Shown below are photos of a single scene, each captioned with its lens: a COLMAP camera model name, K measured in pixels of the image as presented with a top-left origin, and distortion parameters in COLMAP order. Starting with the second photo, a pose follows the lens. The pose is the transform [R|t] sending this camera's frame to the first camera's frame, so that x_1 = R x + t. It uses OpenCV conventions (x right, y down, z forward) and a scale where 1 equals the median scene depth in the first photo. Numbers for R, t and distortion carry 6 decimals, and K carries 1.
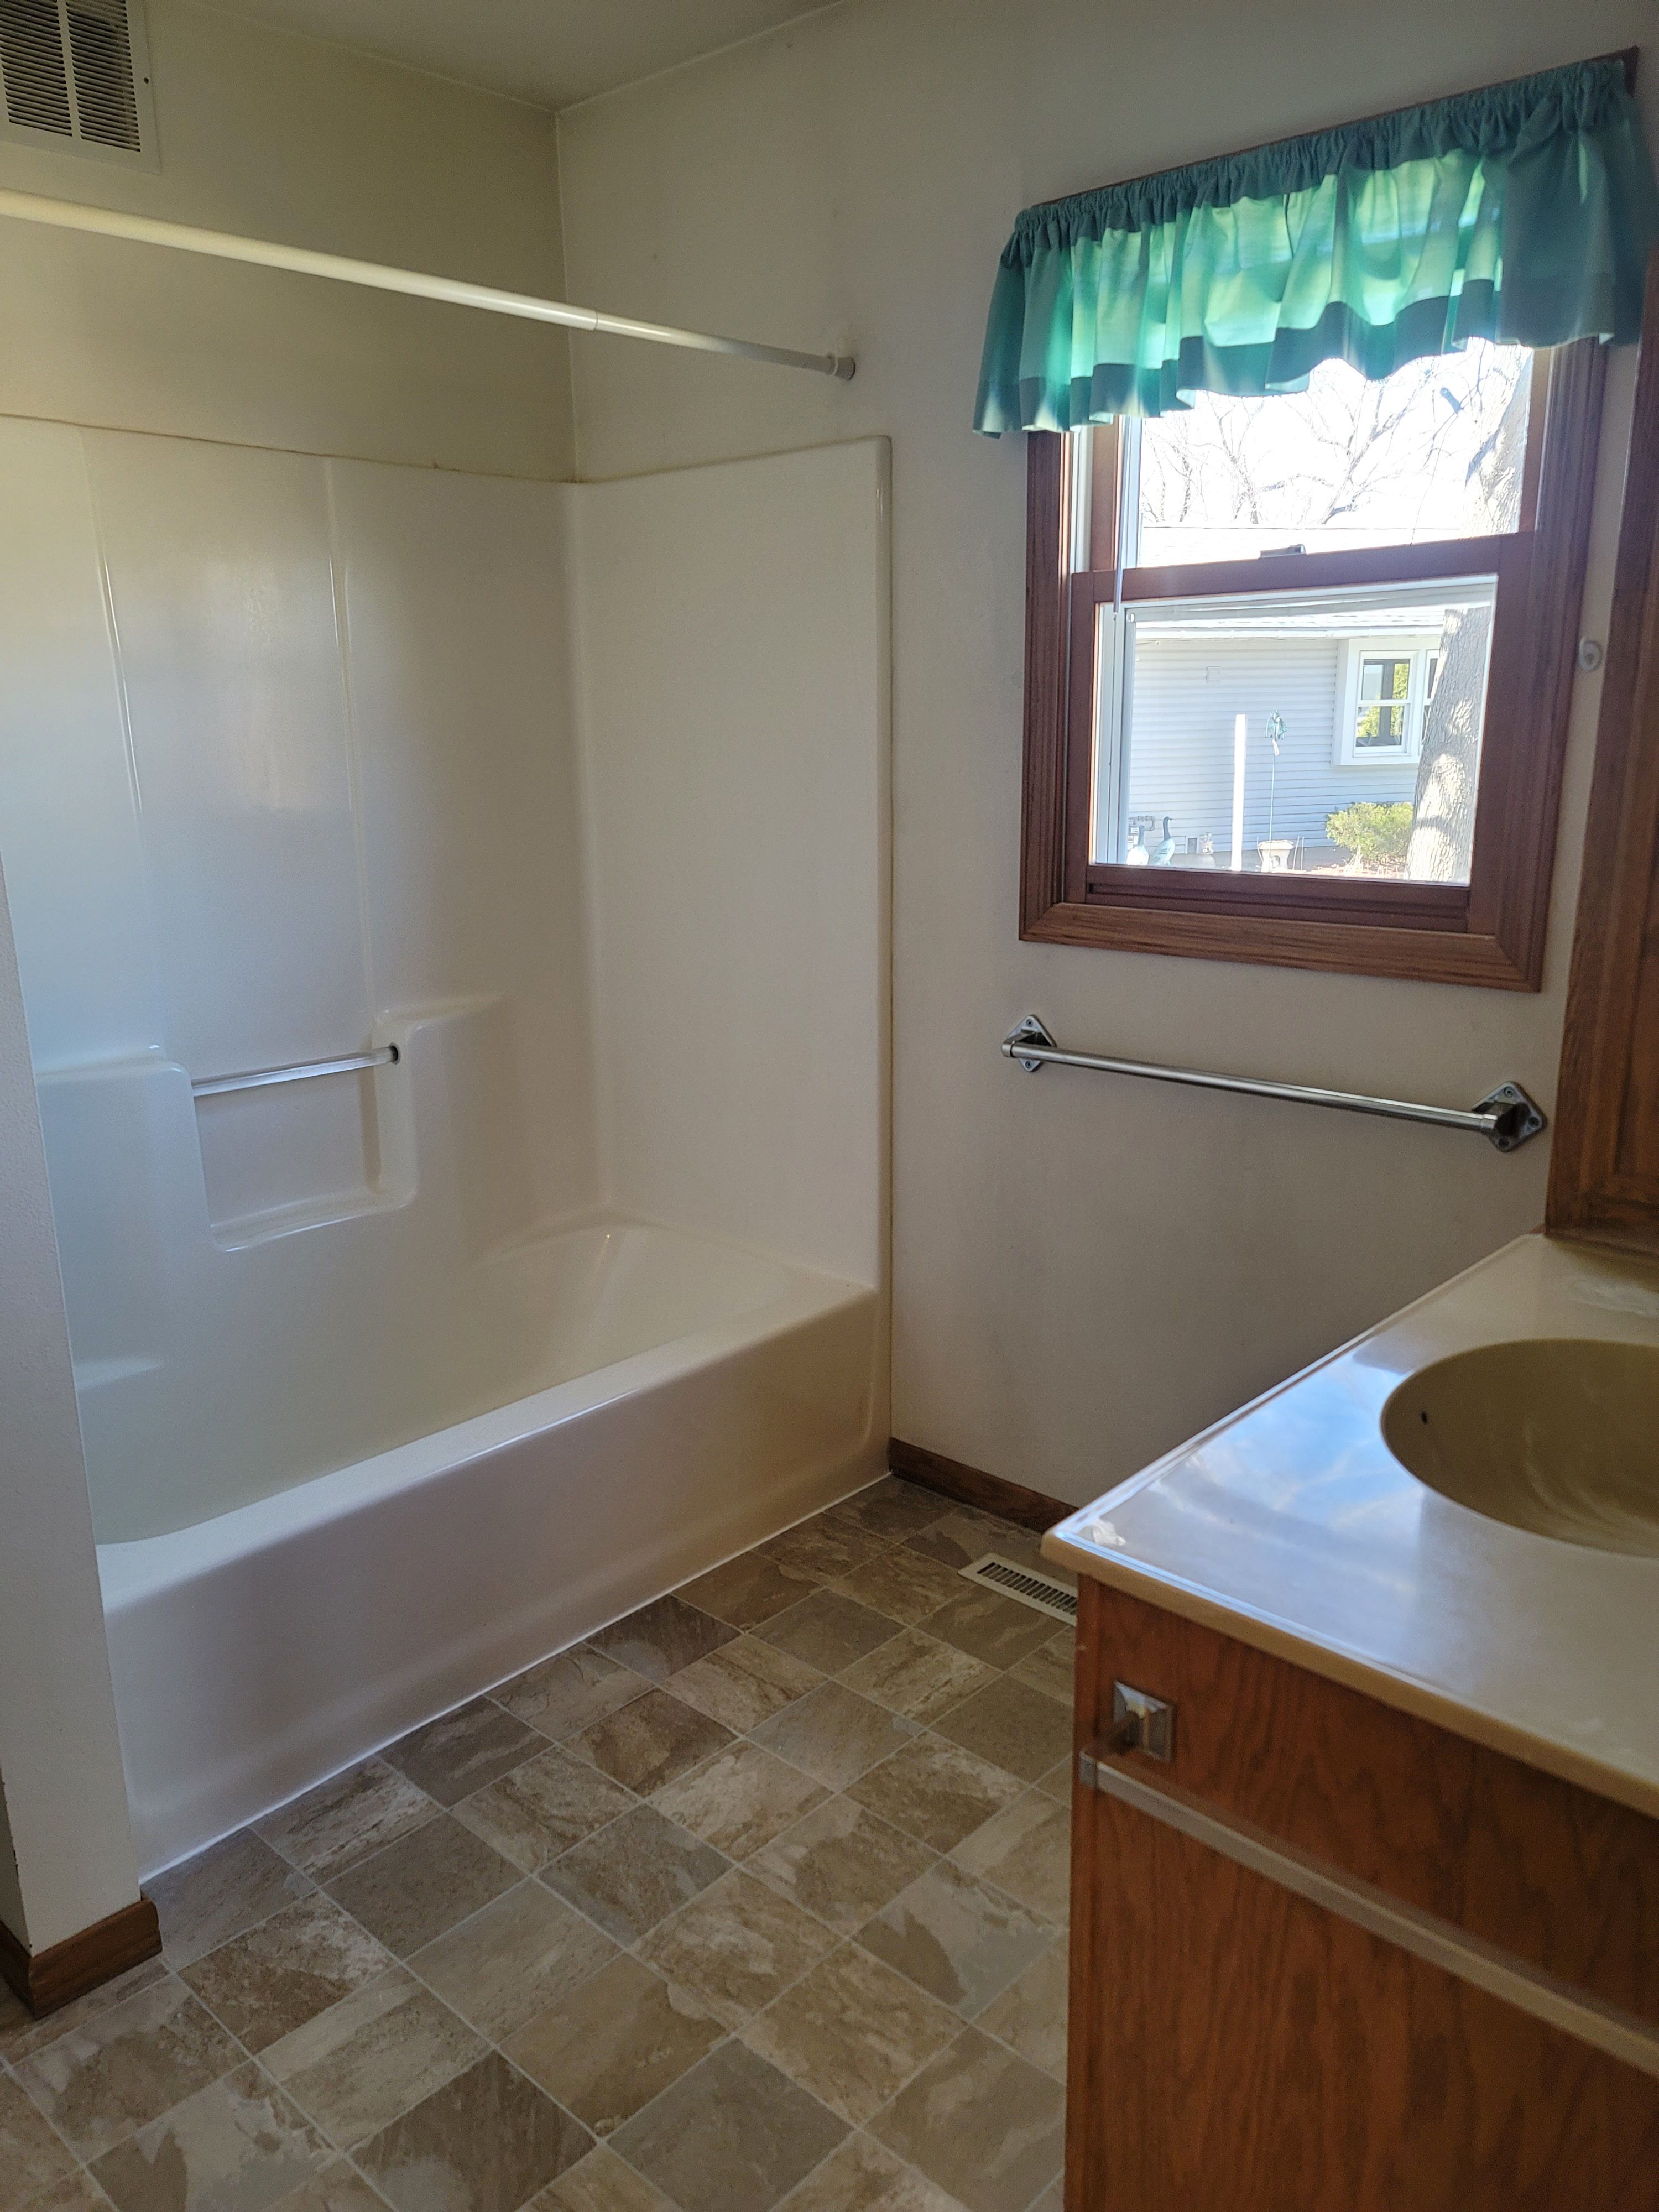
lens RADIAL K [[1623.4, 0, 822.7], [0, 1623.4, 1107.5], [0, 0, 1]] dist [0.098911, -0.087033]
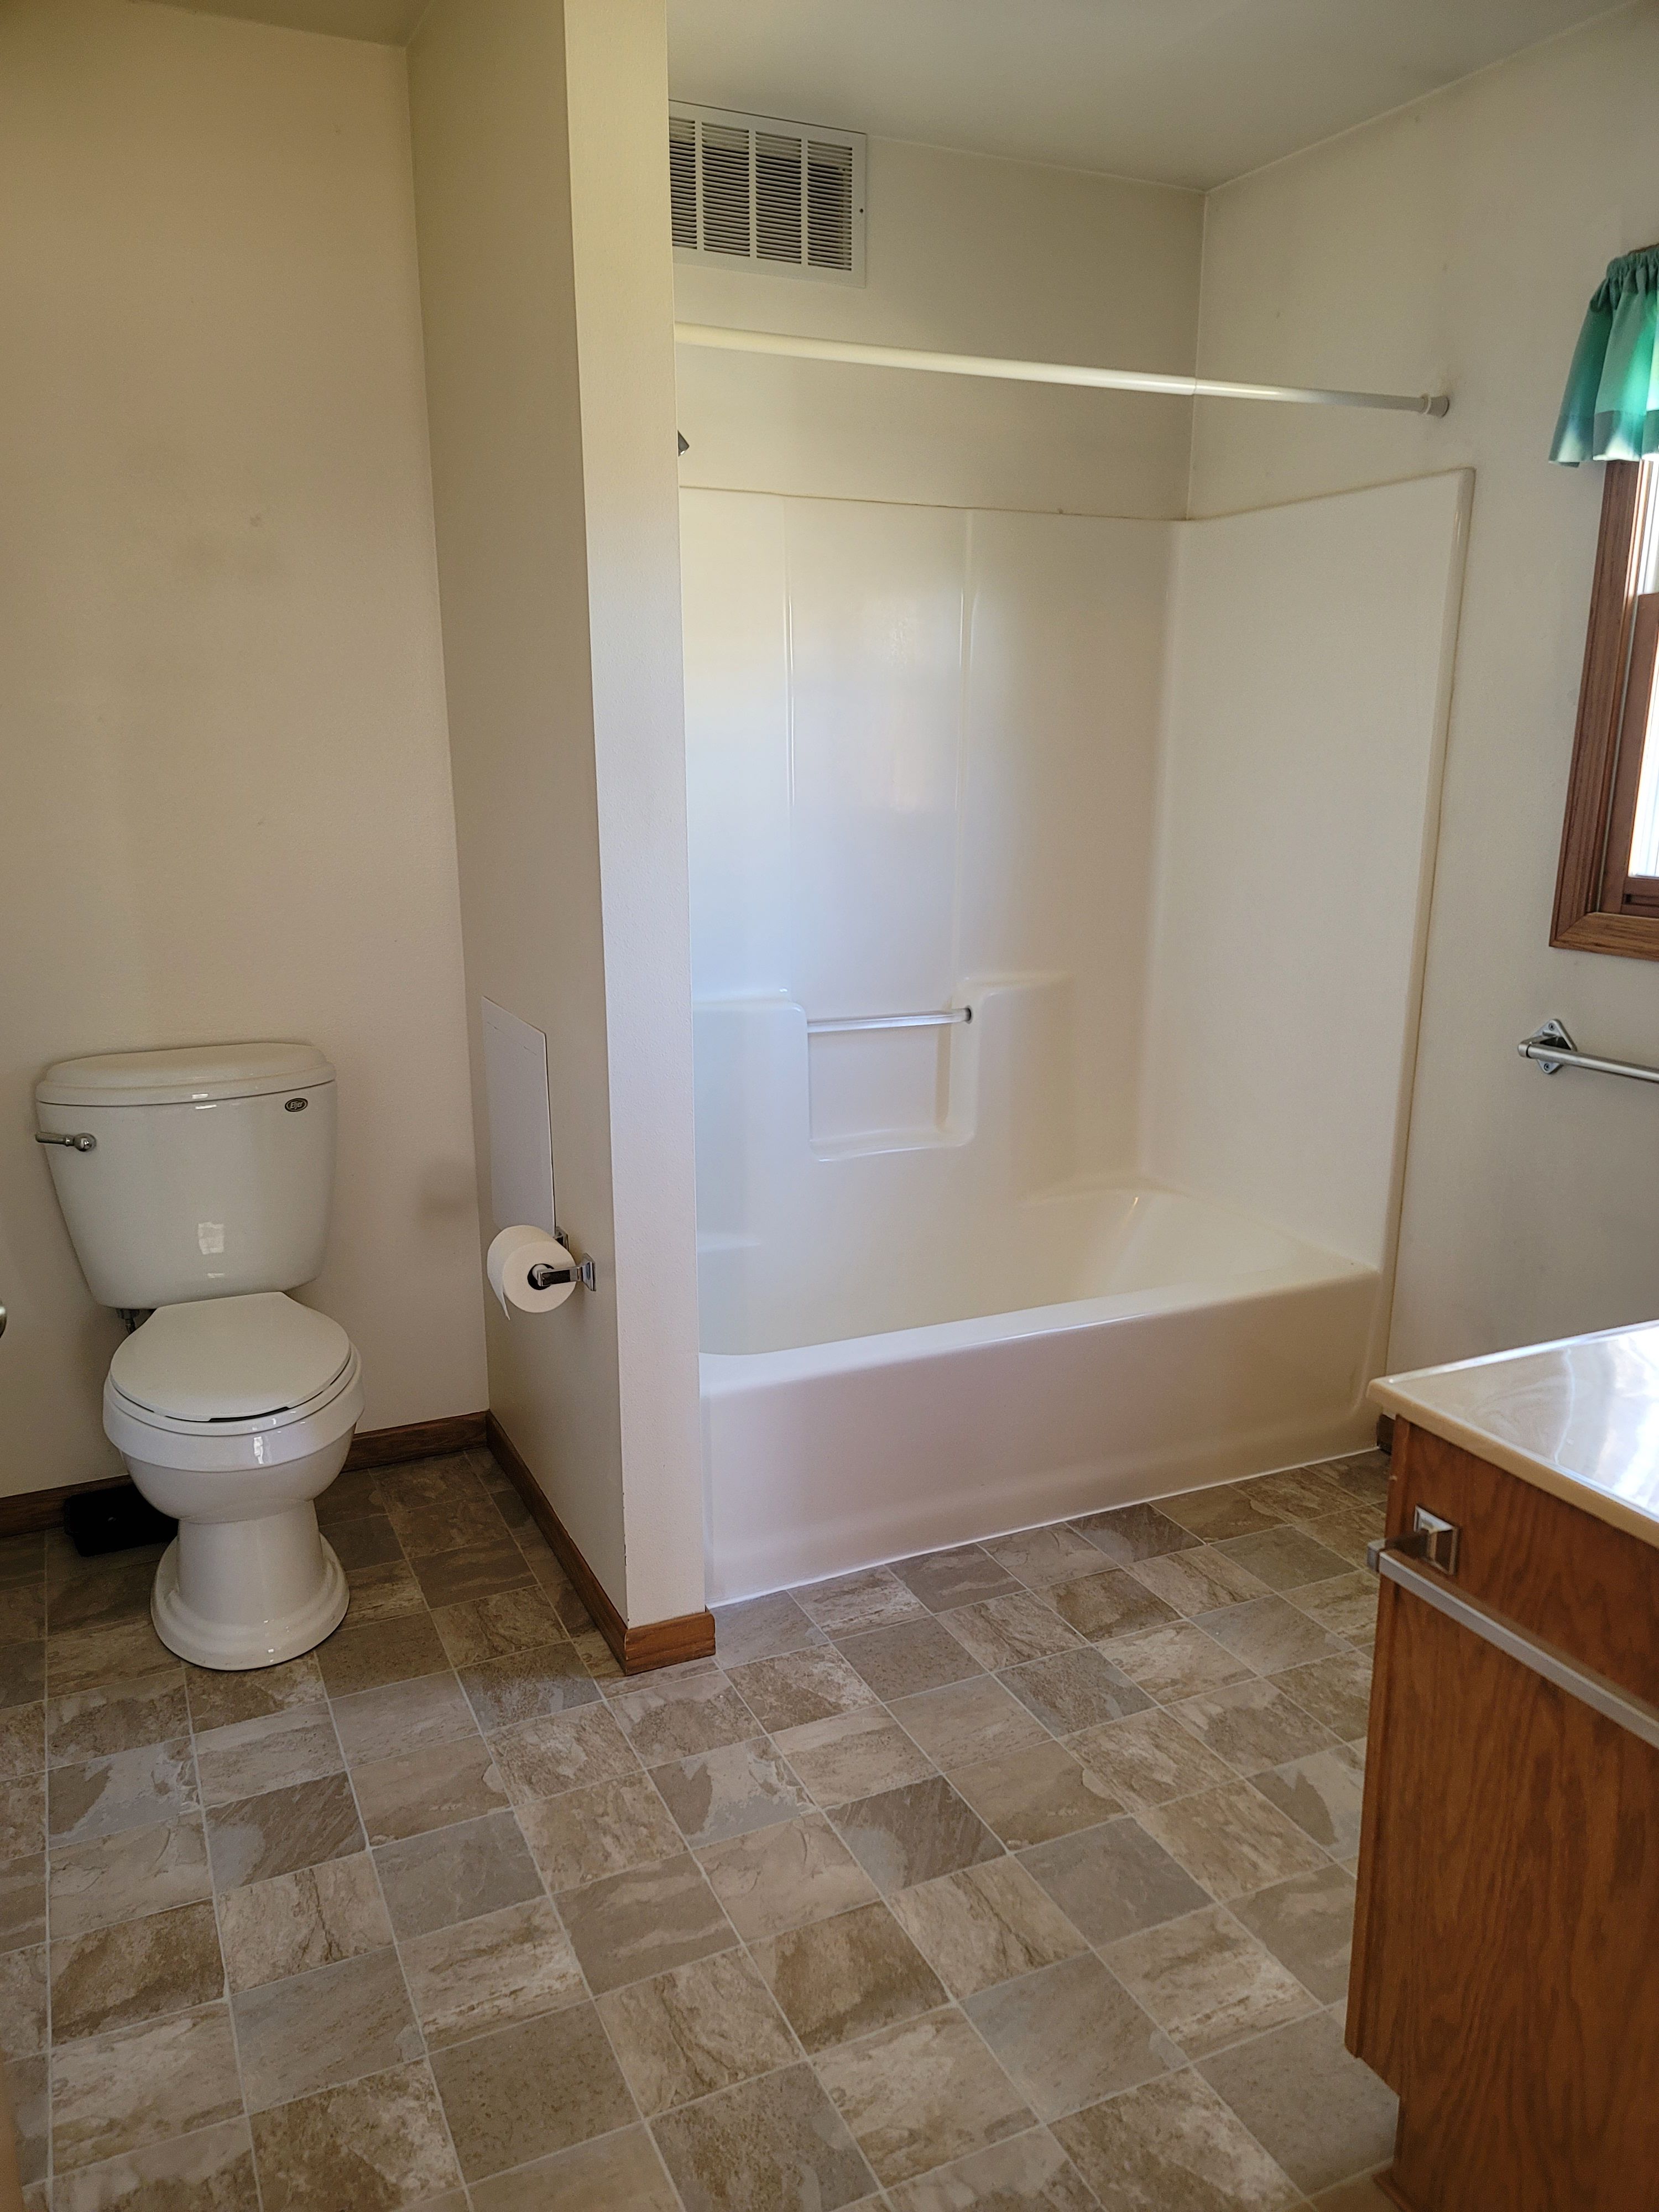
lens RADIAL K [[1632.9, 0, 842.9], [0, 1632.9, 1135.0], [0, 0, 1]] dist [0.077830, -0.055632]
pose [[0.930771, 0.106728, -0.349678, 0.103258], [-0.105441, 0.994165, 0.022773, 0.050587], [0.350068, 0.015674, 0.936593, -0.181963]]
